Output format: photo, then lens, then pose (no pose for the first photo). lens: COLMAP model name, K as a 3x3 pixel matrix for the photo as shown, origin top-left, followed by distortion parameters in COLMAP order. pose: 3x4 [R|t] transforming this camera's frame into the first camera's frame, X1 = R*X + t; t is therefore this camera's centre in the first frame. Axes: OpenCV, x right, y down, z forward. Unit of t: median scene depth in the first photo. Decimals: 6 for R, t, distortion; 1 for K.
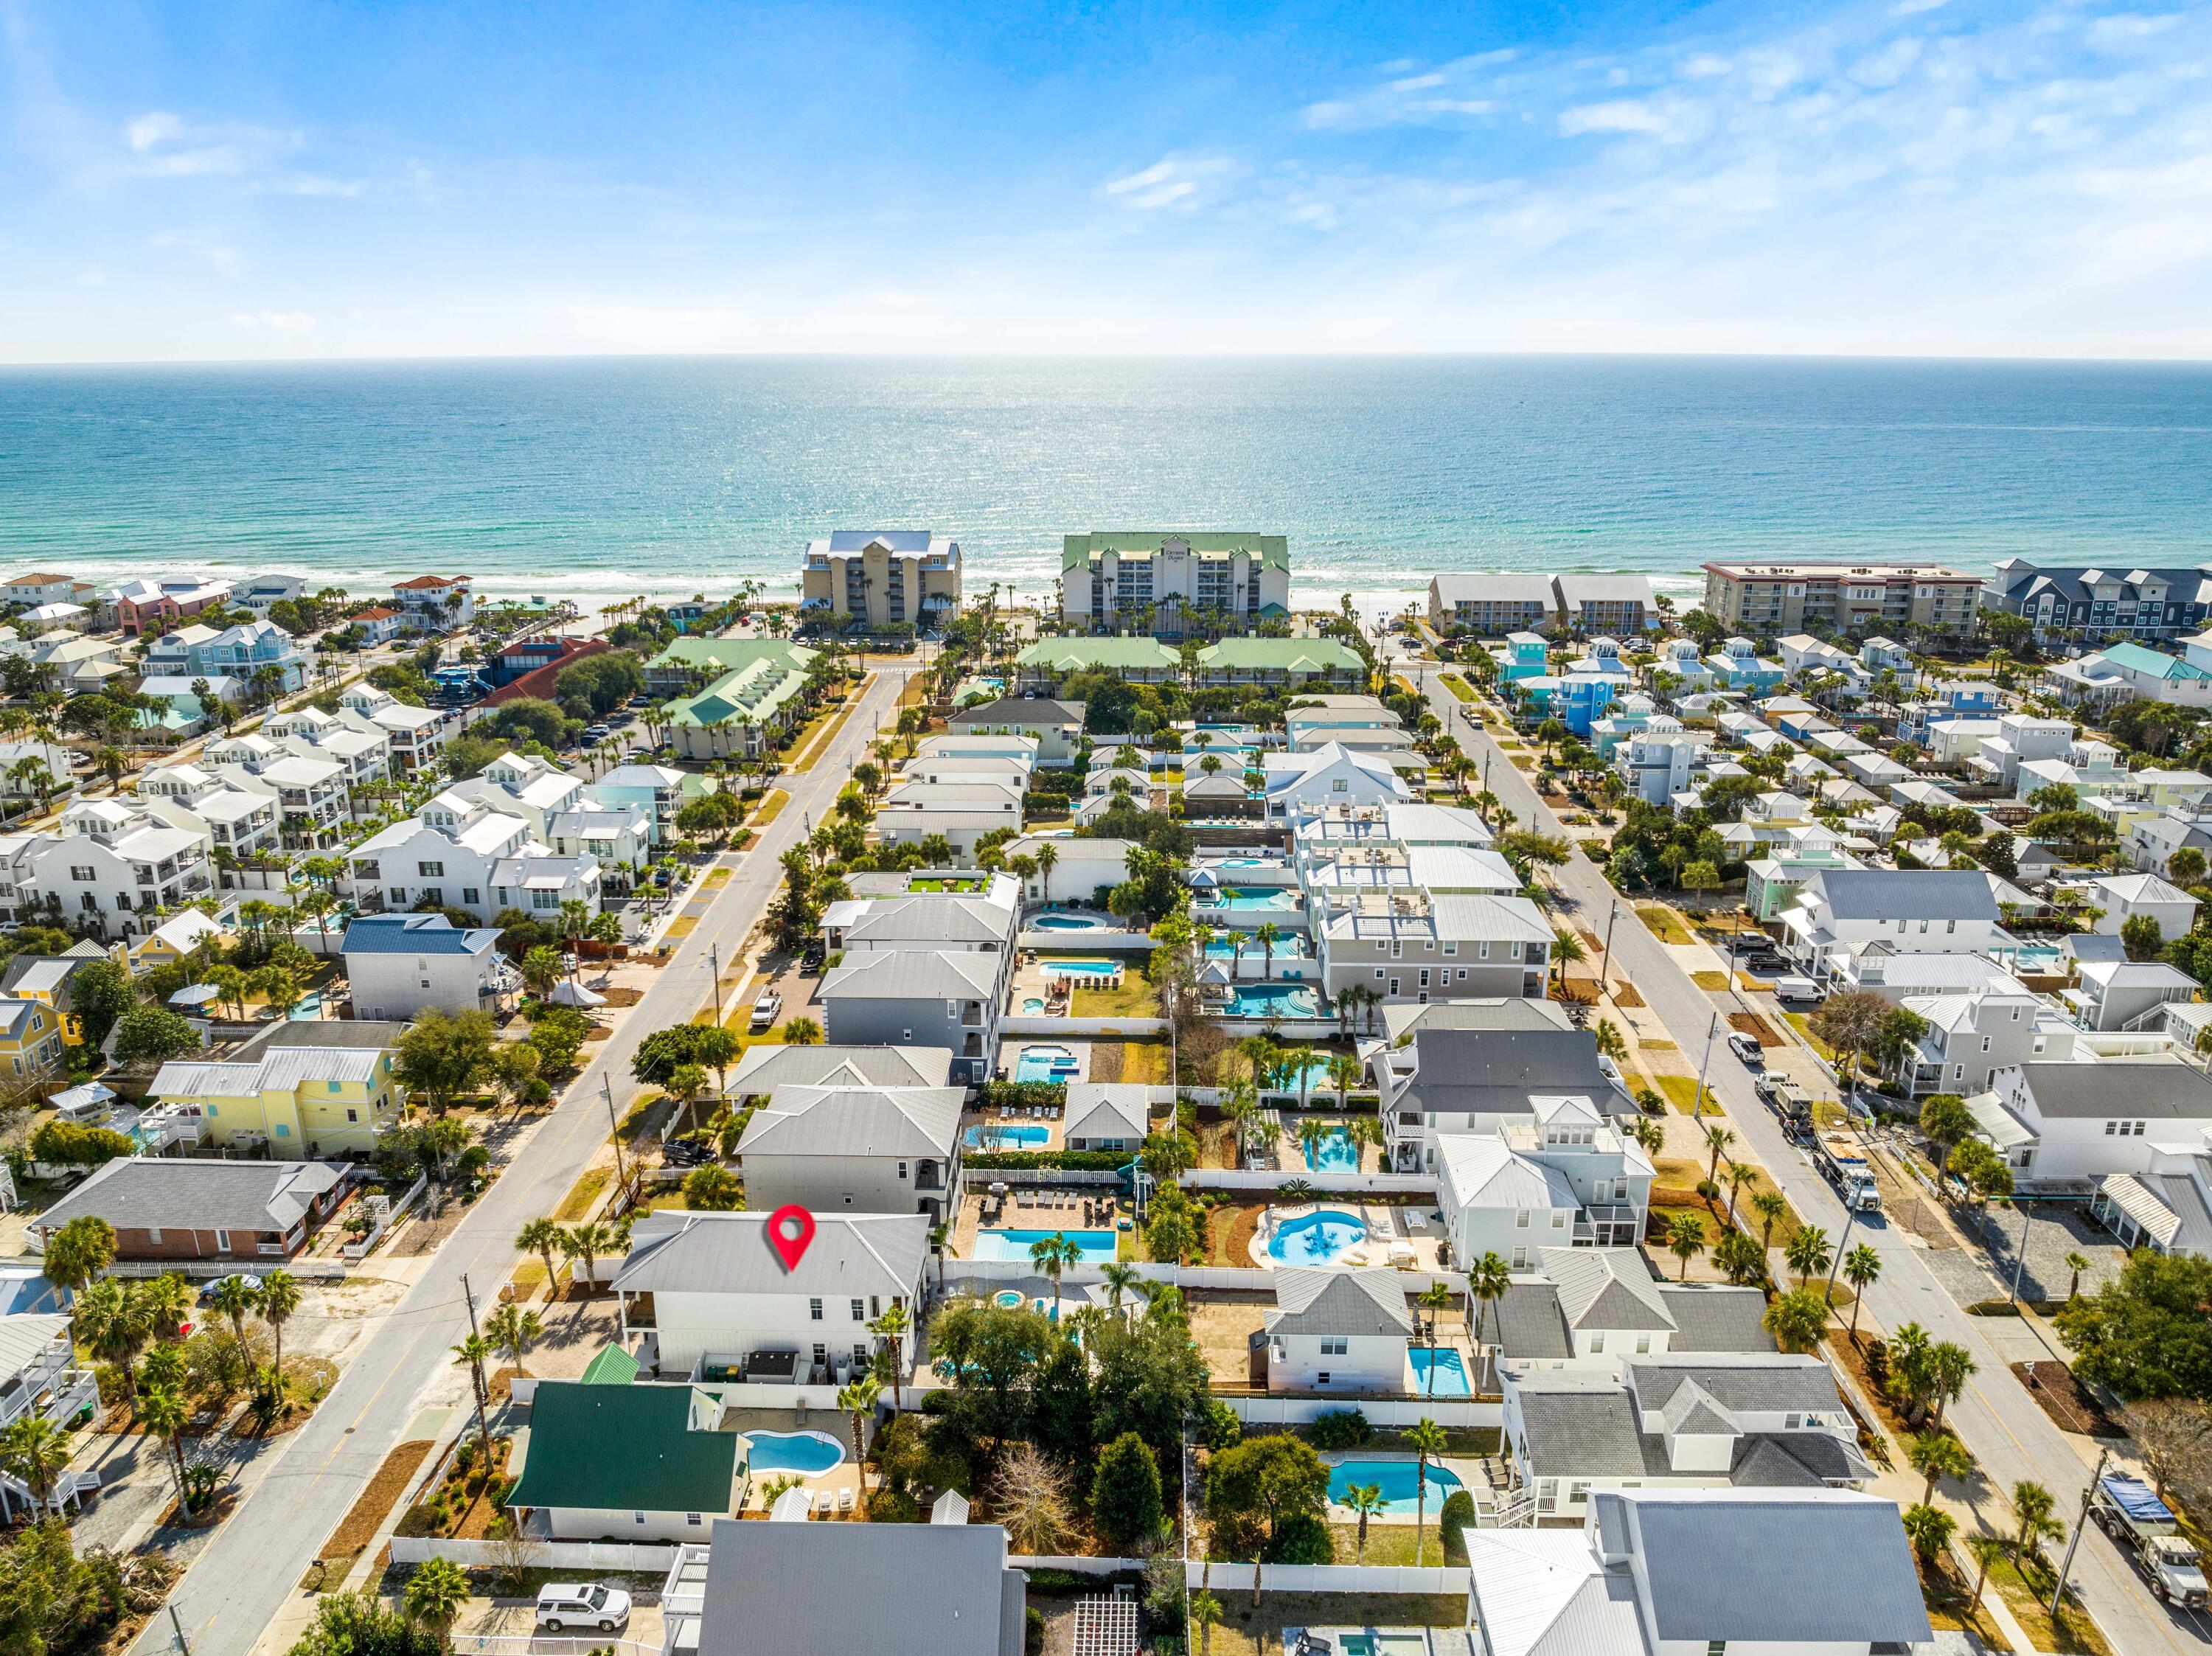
lens RADIAL K [[1588.1, 0, 1112.8], [0, 1588.1, 833.9], [0, 0, 1]] dist [-0.021751, -0.035196]
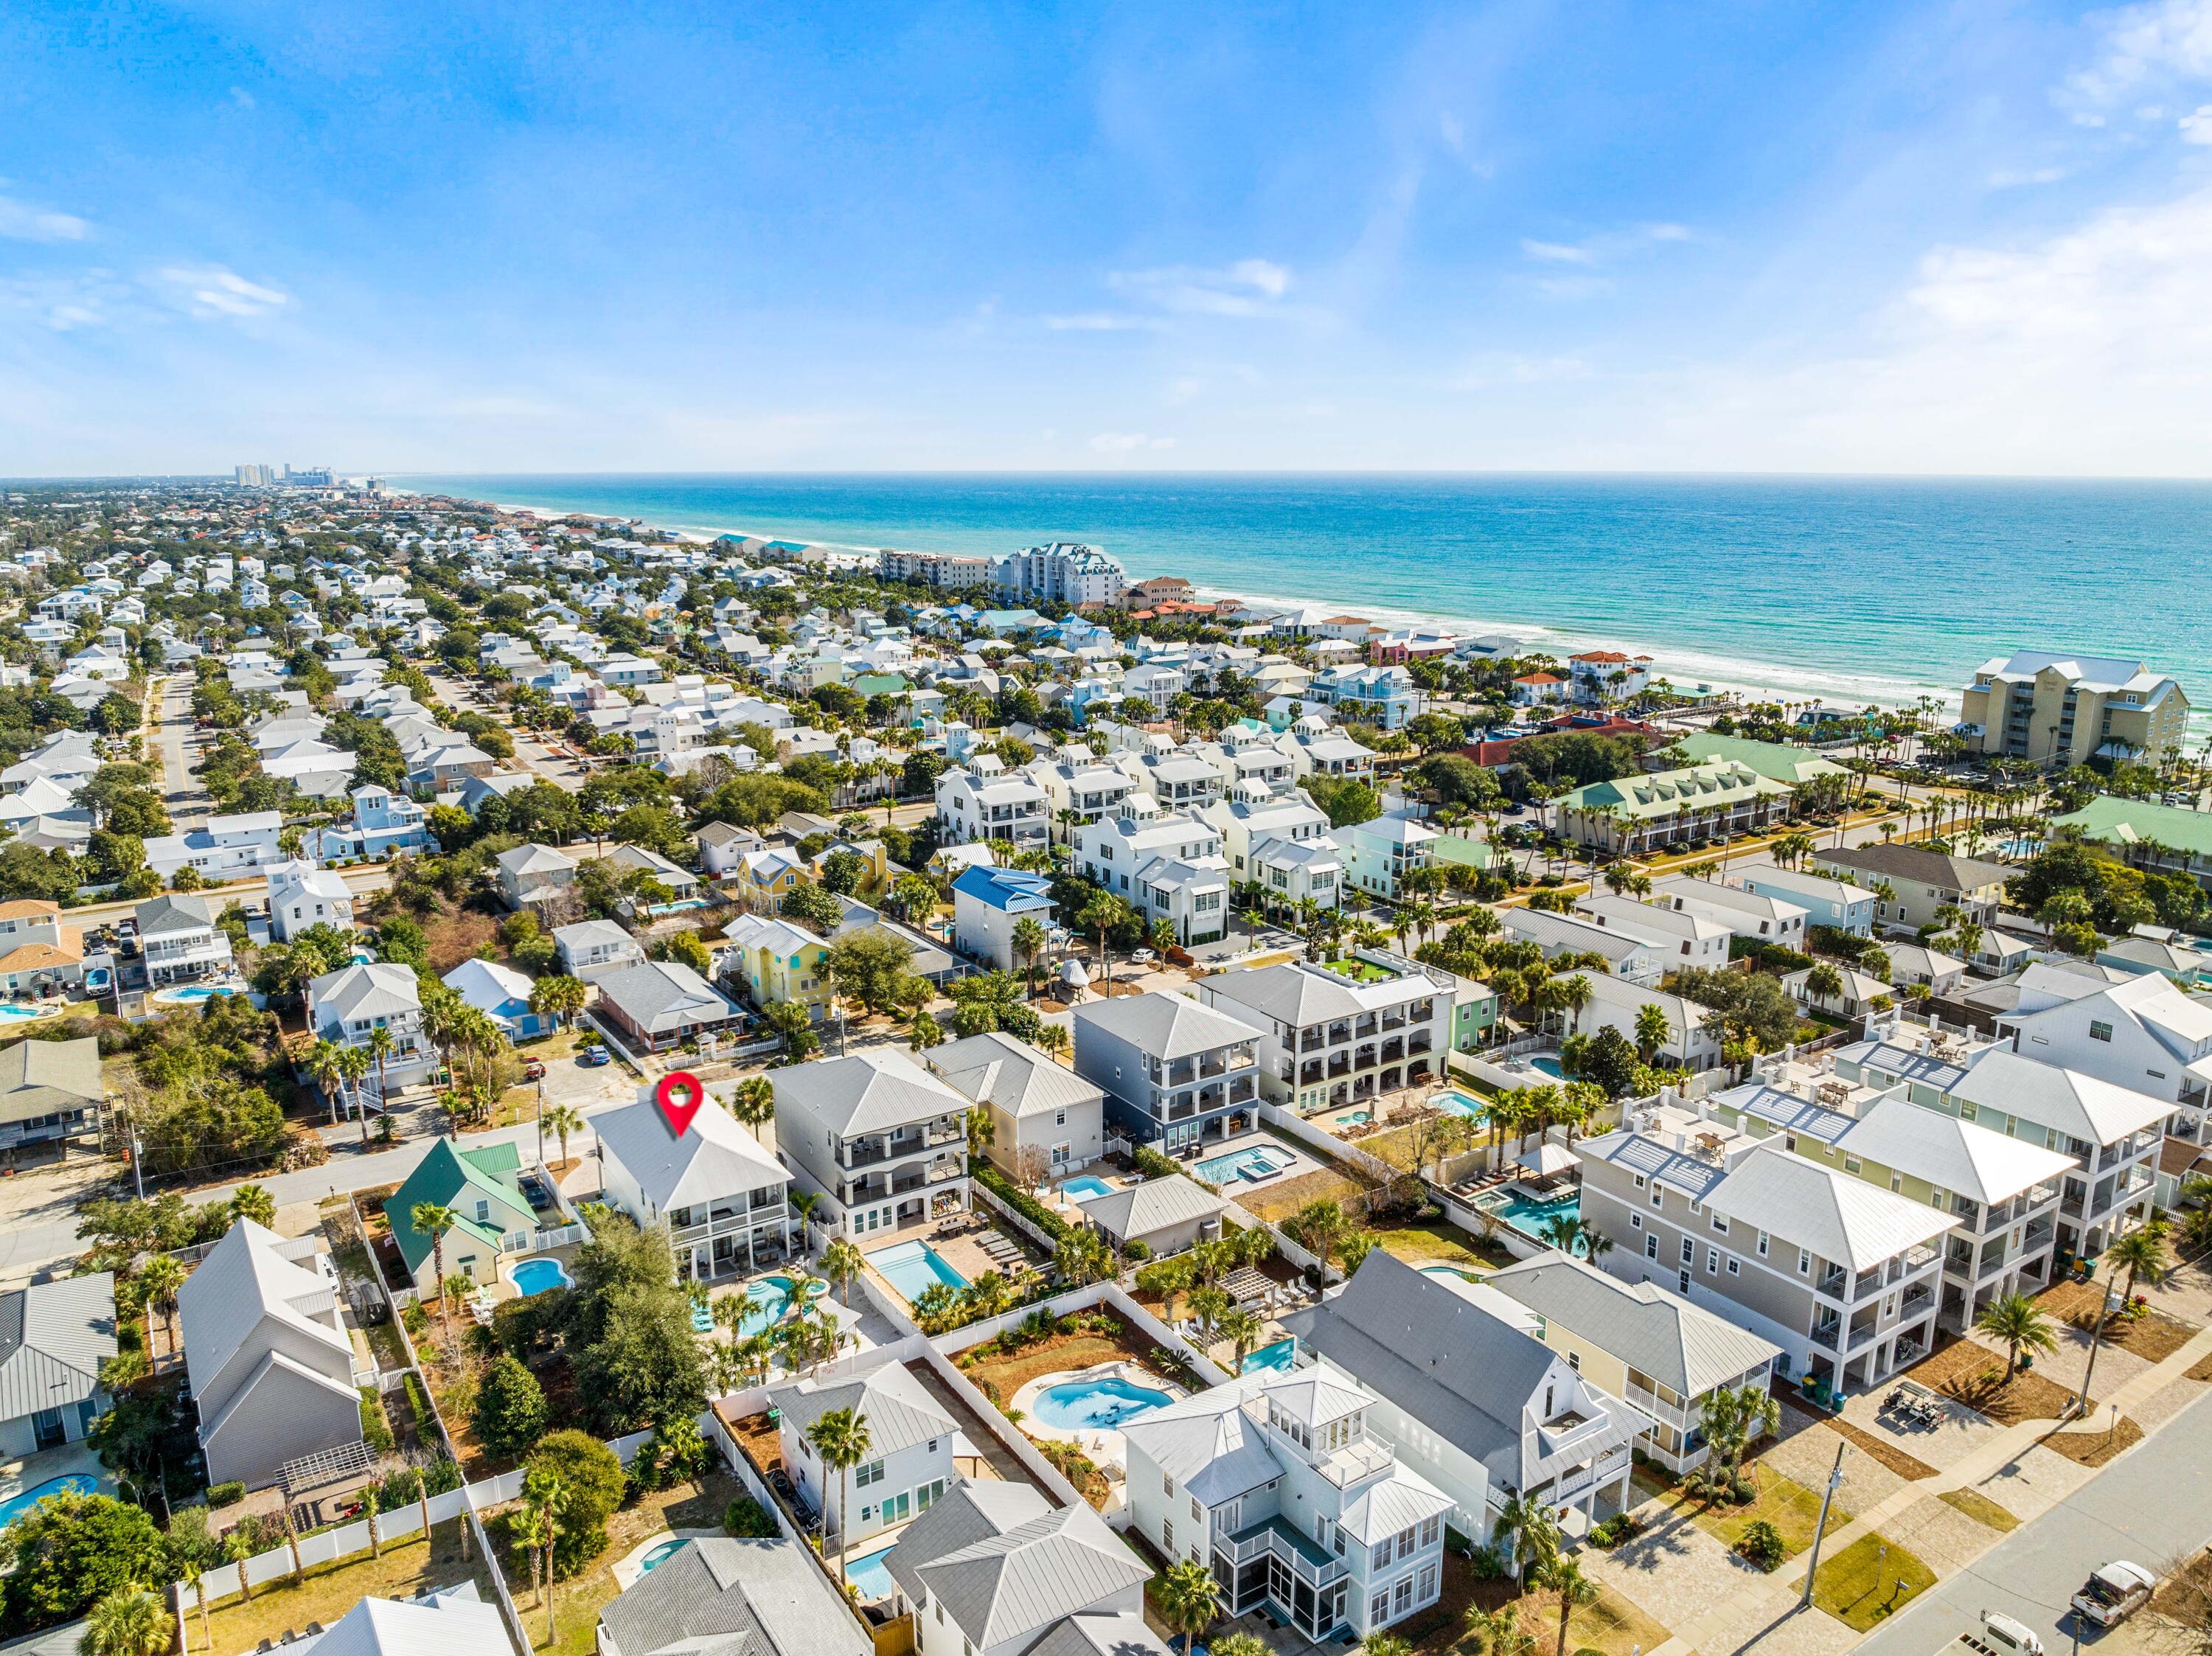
lens RADIAL K [[1572.7, 0, 1112.0], [0, 1572.7, 833.5], [0, 0, 1]] dist [-0.032872, -0.009713]
pose [[0.572175, 0.188489, -0.798177, 0.482670], [-0.241233, 0.968858, 0.055867, -0.055412], [0.783851, 0.160580, 0.599826, 0.304602]]
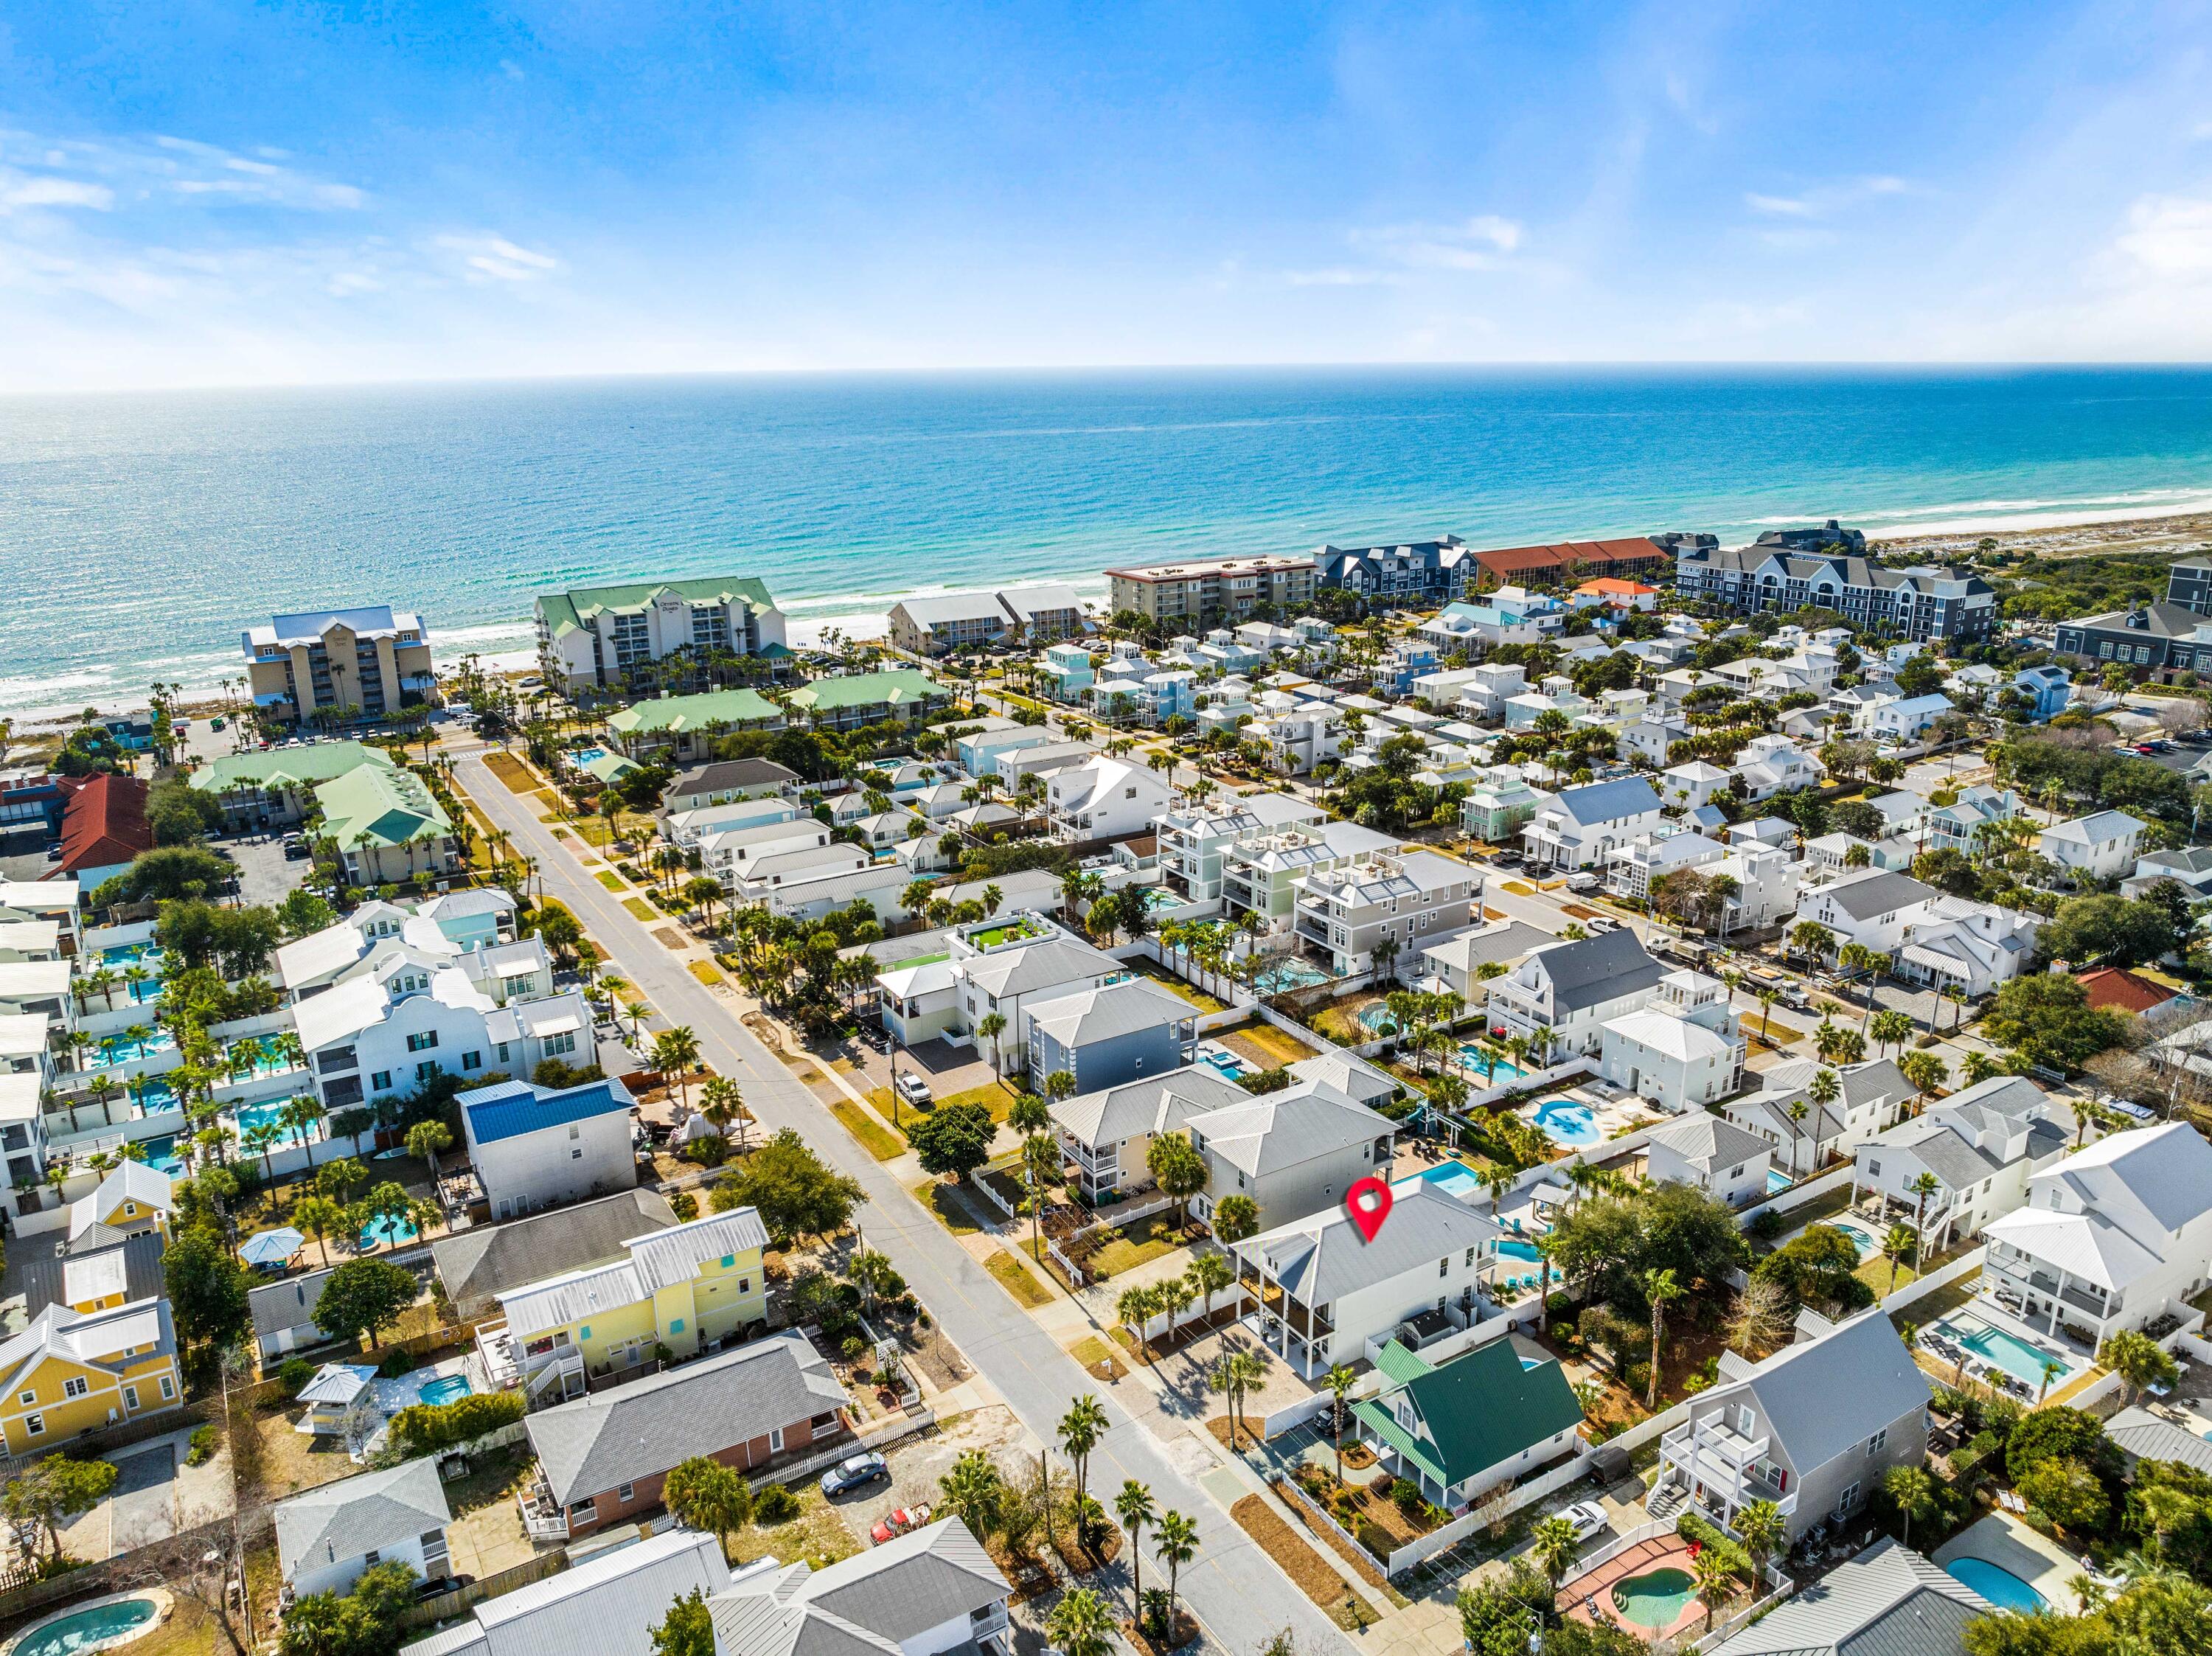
lens RADIAL K [[1540.6, 0, 1106.0], [0, 1540.6, 828.0], [0, 0, 1]] dist [-0.023883, -0.033987]
pose [[0.839735, -0.166475, 0.516848, -0.524644], [0.169888, 0.984605, 0.041119, -0.063597], [-0.515736, 0.053277, 0.855089, 0.073628]]
